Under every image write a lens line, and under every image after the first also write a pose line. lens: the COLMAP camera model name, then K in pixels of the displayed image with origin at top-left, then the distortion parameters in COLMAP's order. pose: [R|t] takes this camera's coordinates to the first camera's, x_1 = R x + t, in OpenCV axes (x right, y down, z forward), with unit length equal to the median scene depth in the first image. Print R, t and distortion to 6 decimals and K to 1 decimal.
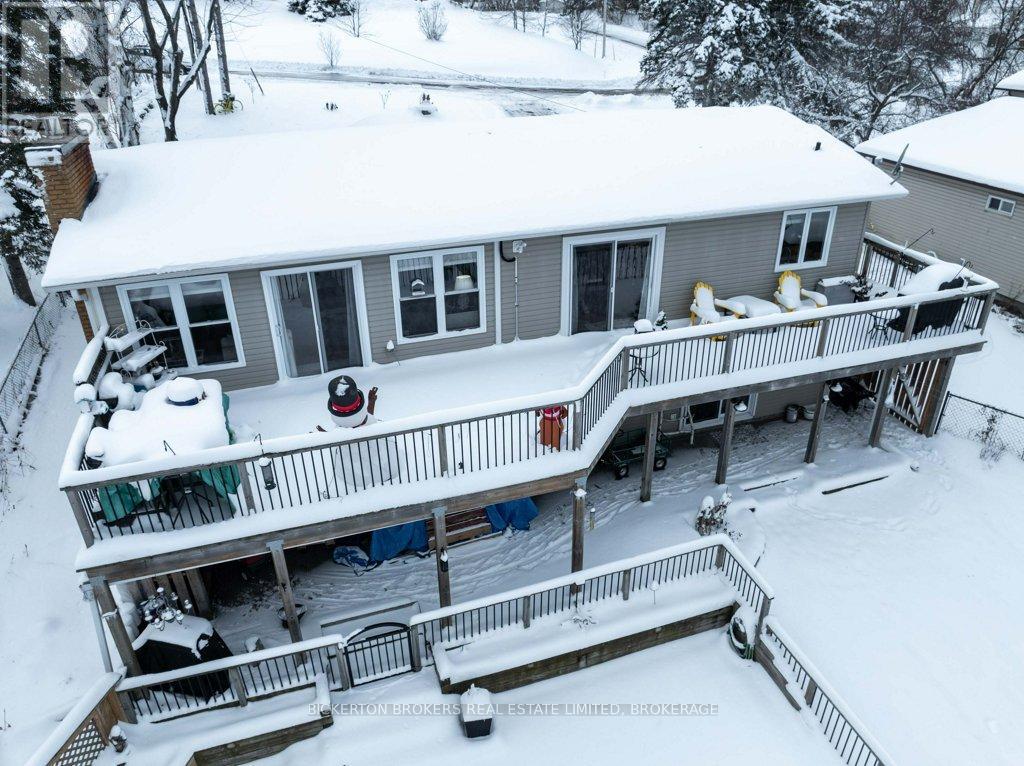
lens RADIAL K [[734.9, 0, 516.0], [0, 734.9, 381.6], [0, 0, 1]] dist [-0.073249, 0.034124]
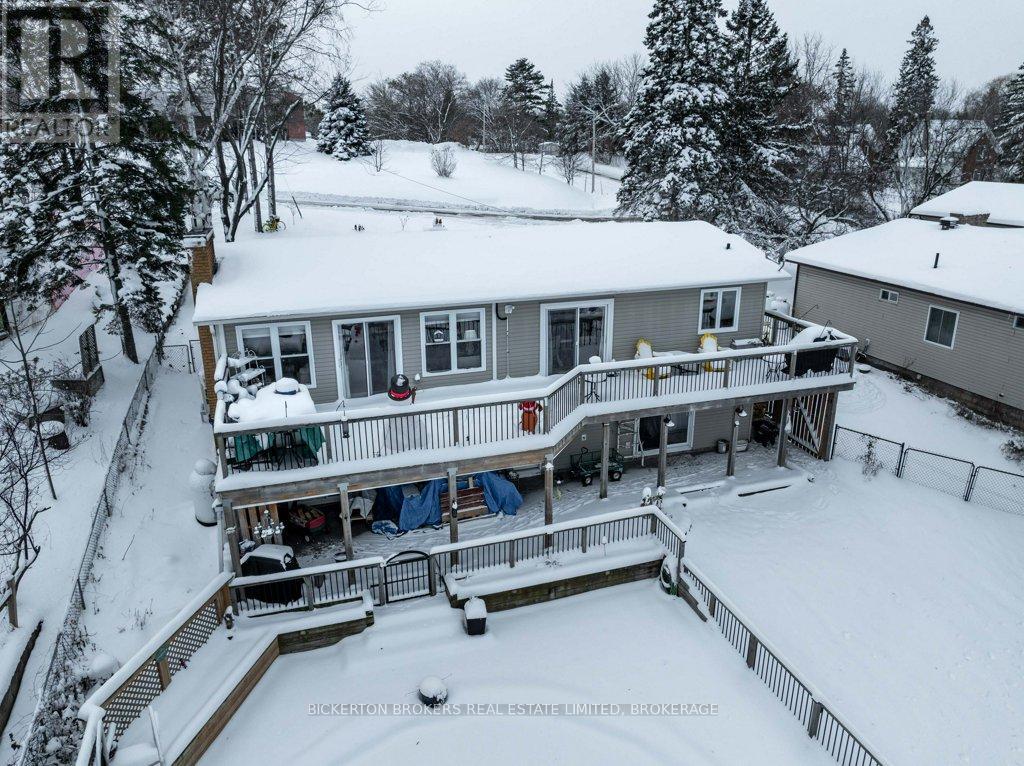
lens RADIAL K [[734.9, 0, 516.0], [0, 734.9, 381.6], [0, 0, 1]] dist [-0.073249, 0.034124]
pose [[0.999985, 0.005111, -0.002096, 0.020192], [-0.005391, 0.985594, -0.169043, 0.194279], [0.001202, 0.169052, 0.985606, -0.383153]]
